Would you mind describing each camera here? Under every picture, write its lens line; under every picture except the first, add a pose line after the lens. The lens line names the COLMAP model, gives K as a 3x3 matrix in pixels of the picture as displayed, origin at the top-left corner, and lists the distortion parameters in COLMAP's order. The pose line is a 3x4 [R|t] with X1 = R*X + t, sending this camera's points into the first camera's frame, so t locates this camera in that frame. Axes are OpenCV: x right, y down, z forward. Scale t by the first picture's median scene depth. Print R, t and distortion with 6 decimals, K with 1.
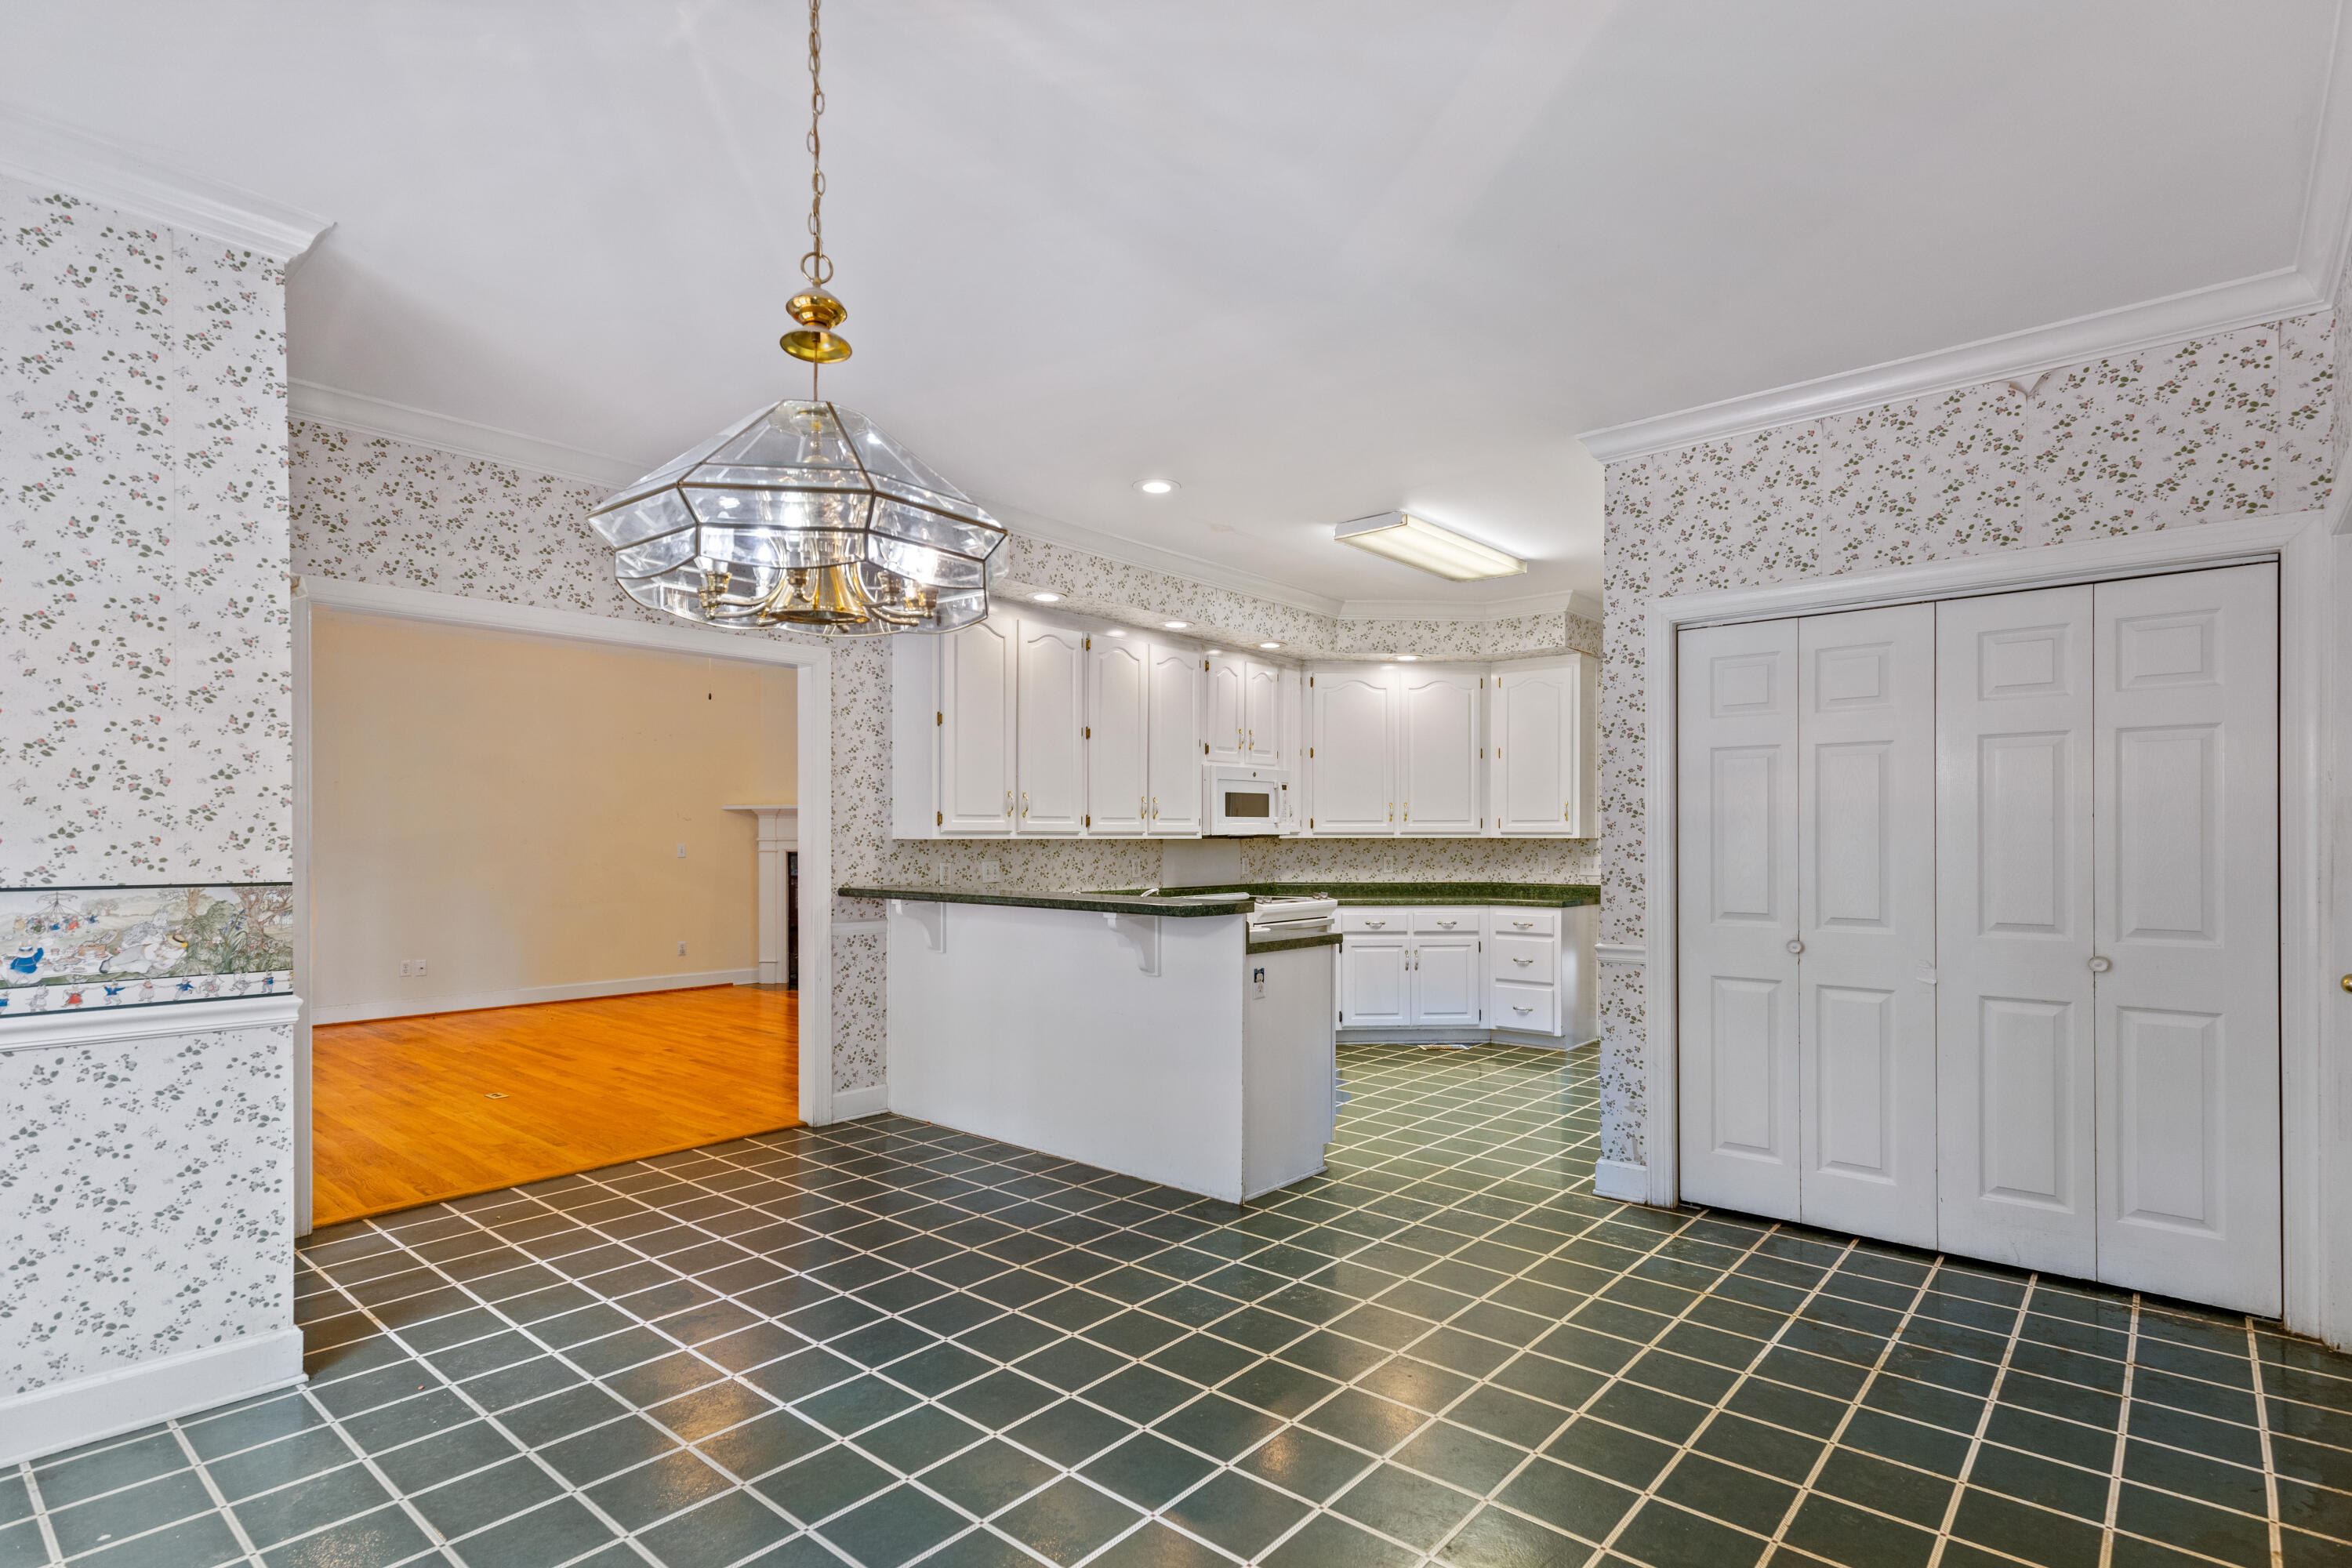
lens RADIAL K [[1151.6, 0, 1177.5], [0, 1151.6, 841.0], [0, 0, 1]] dist [0.016610, -0.000298]
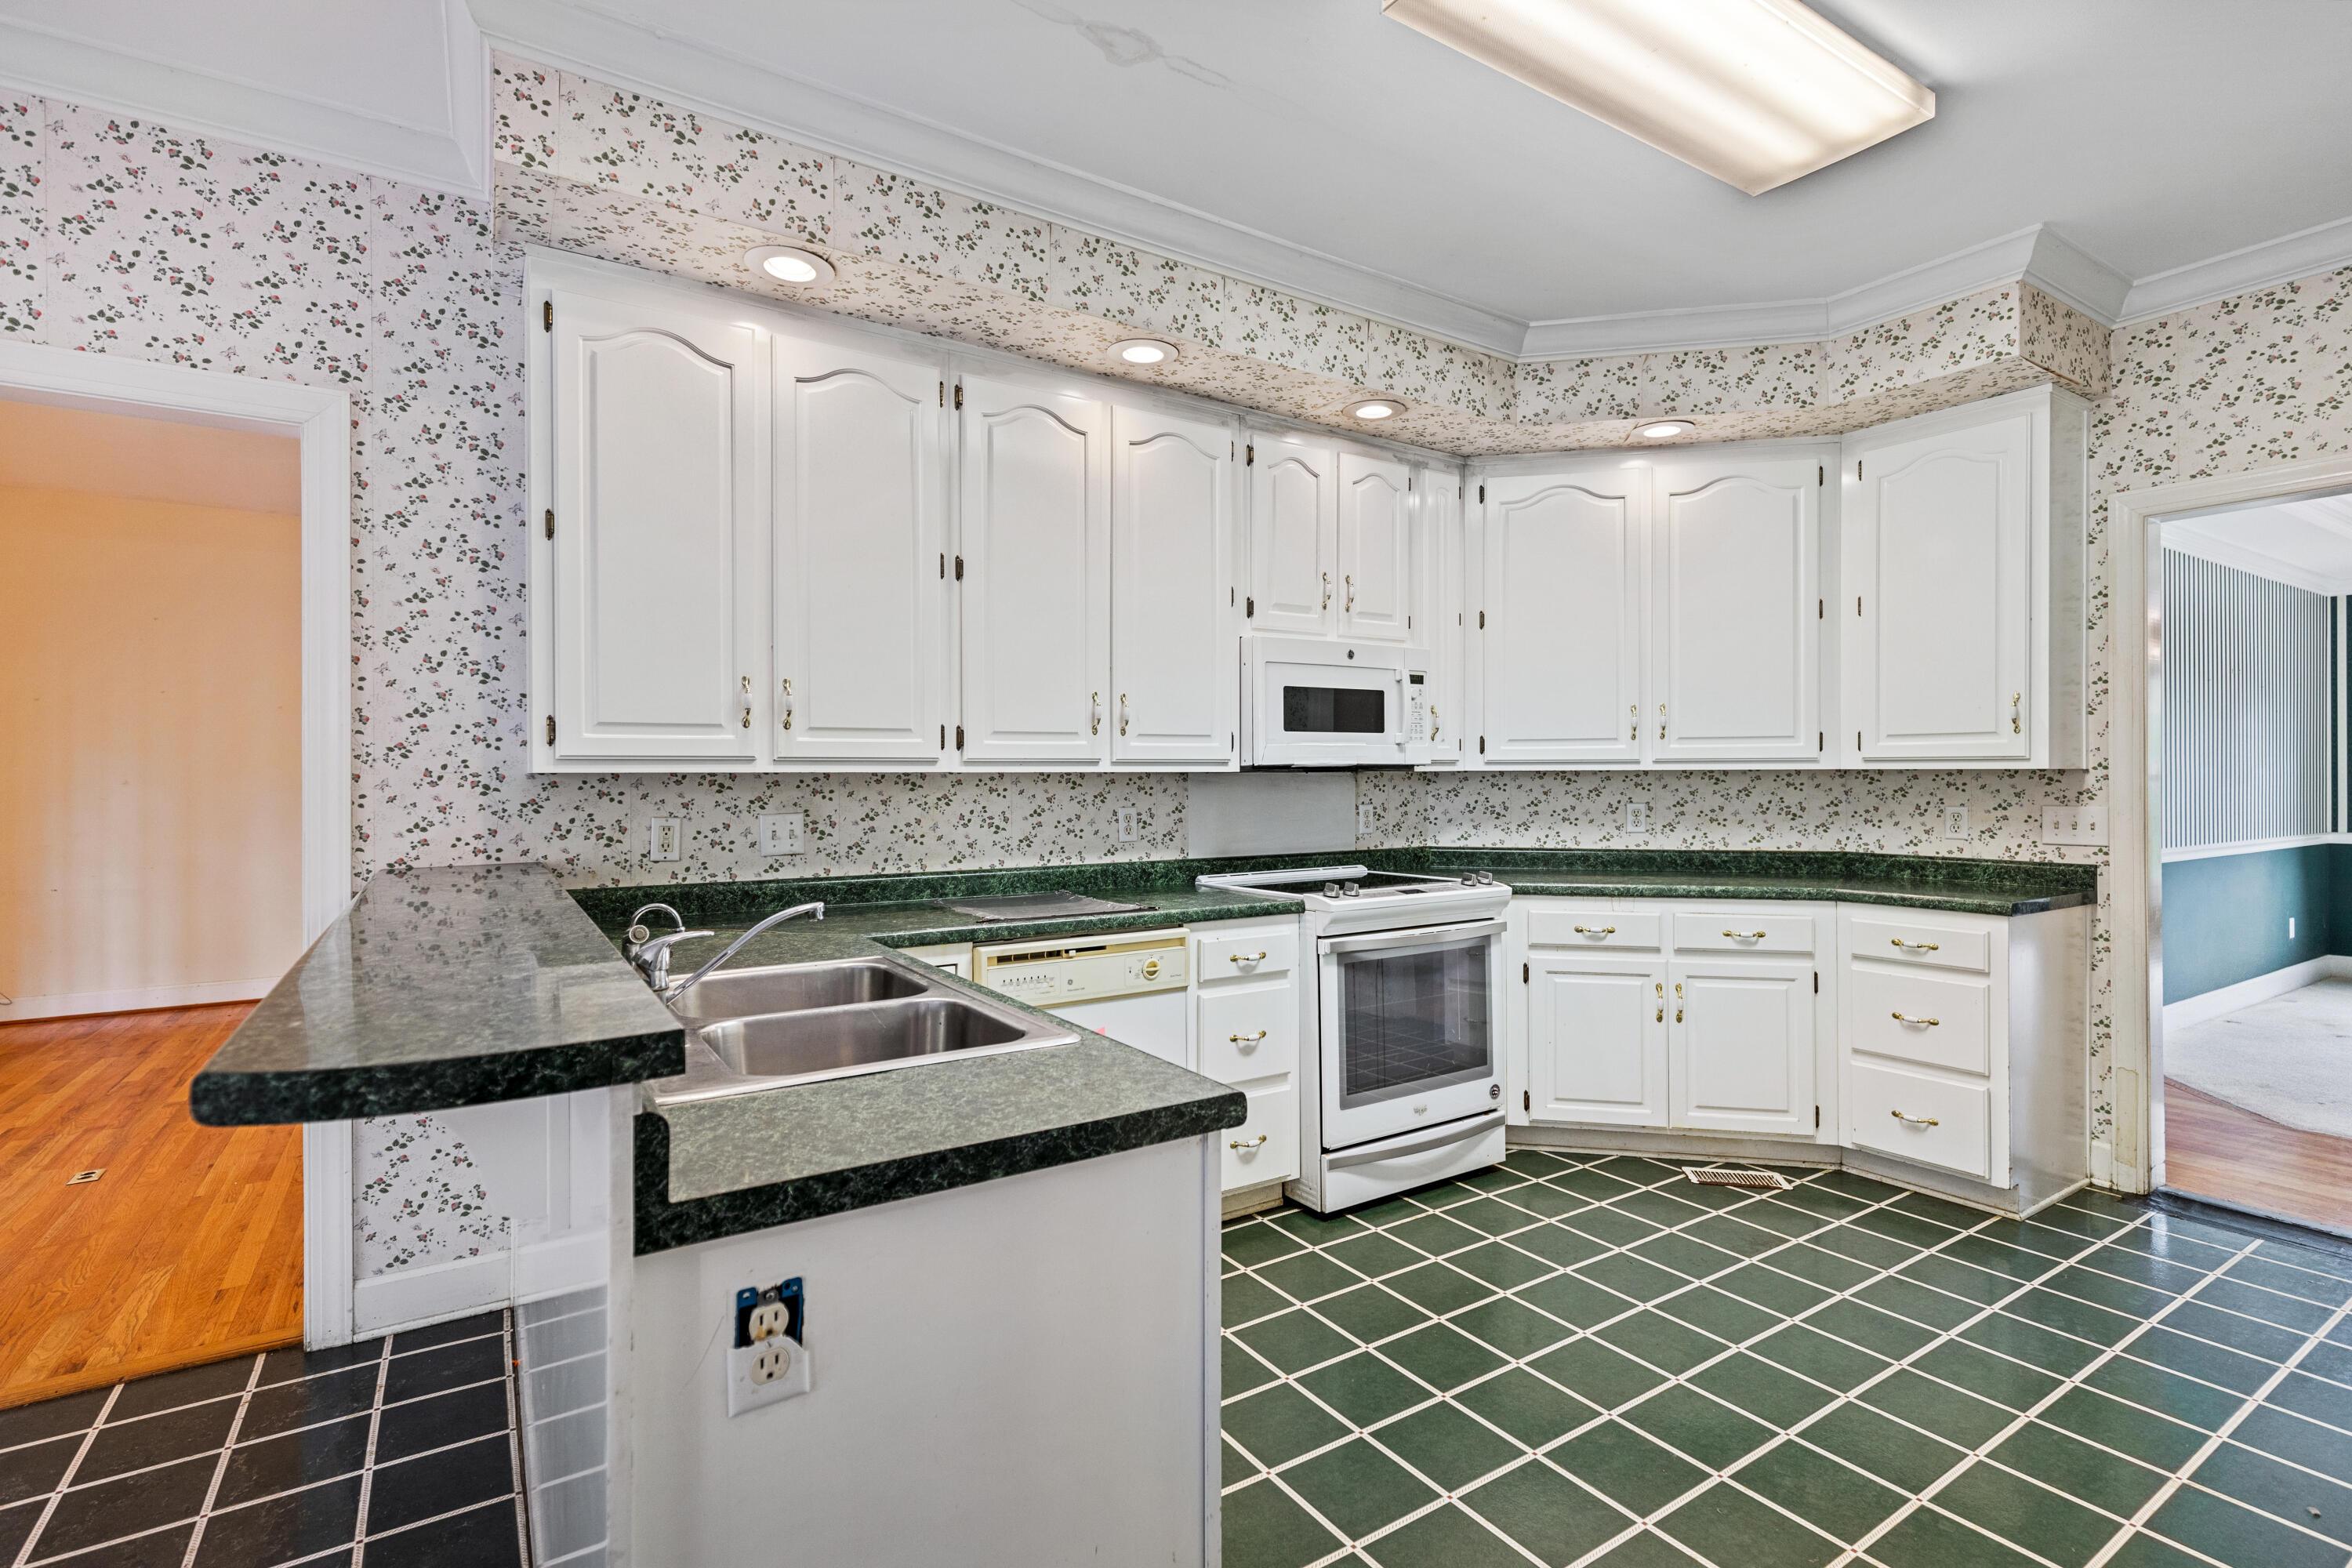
lens RADIAL K [[1082.3, 0, 1177.4], [0, 1082.3, 779.5], [0, 0, 1]] dist [0.005417, -0.000816]
pose [[0.959346, -0.001826, -0.282225, 0.128068], [0.002271, 0.999997, 0.001250, 0.000857], [0.282222, -0.001841, 0.959347, 0.465875]]
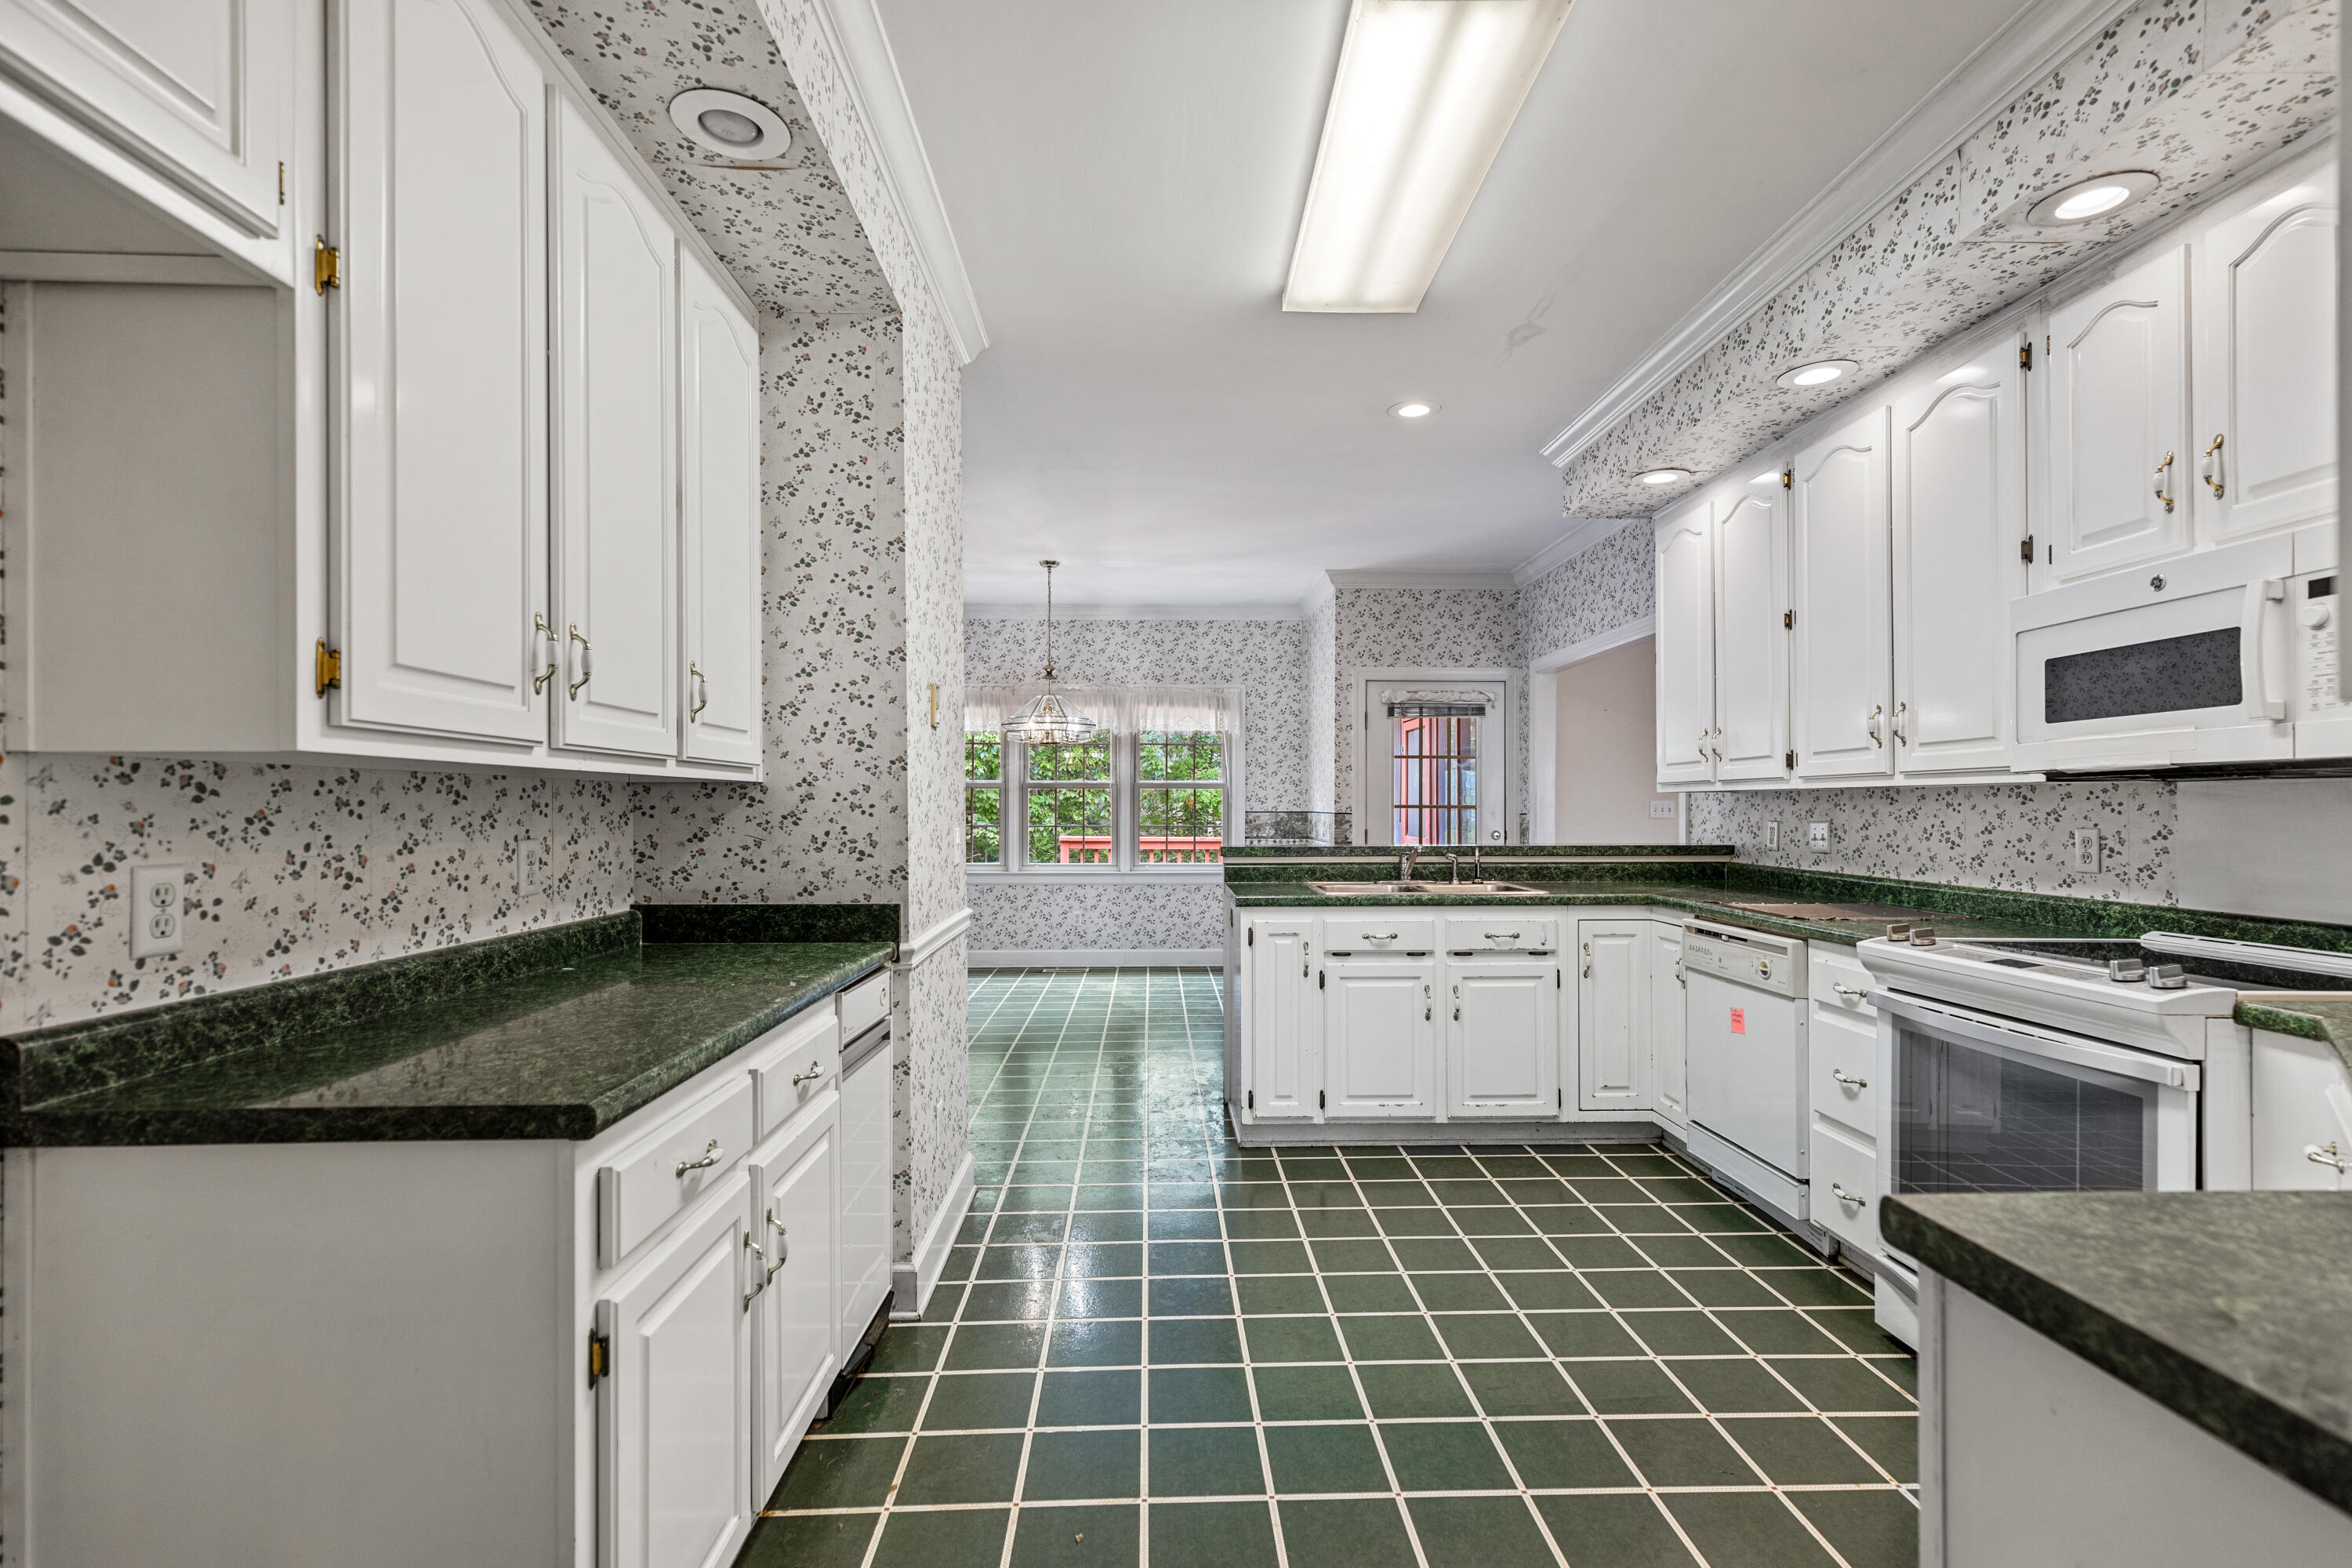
lens RADIAL K [[1082.3, 0, 1181.7], [0, 1082.3, 798.2], [0, 0, 1]] dist [0.005417, -0.000816]
pose [[-0.739342, -0.002410, -0.673325, 0.465430], [0.001560, 0.999985, -0.005293, 0.004905], [0.673328, -0.004964, -0.739327, 1.003964]]
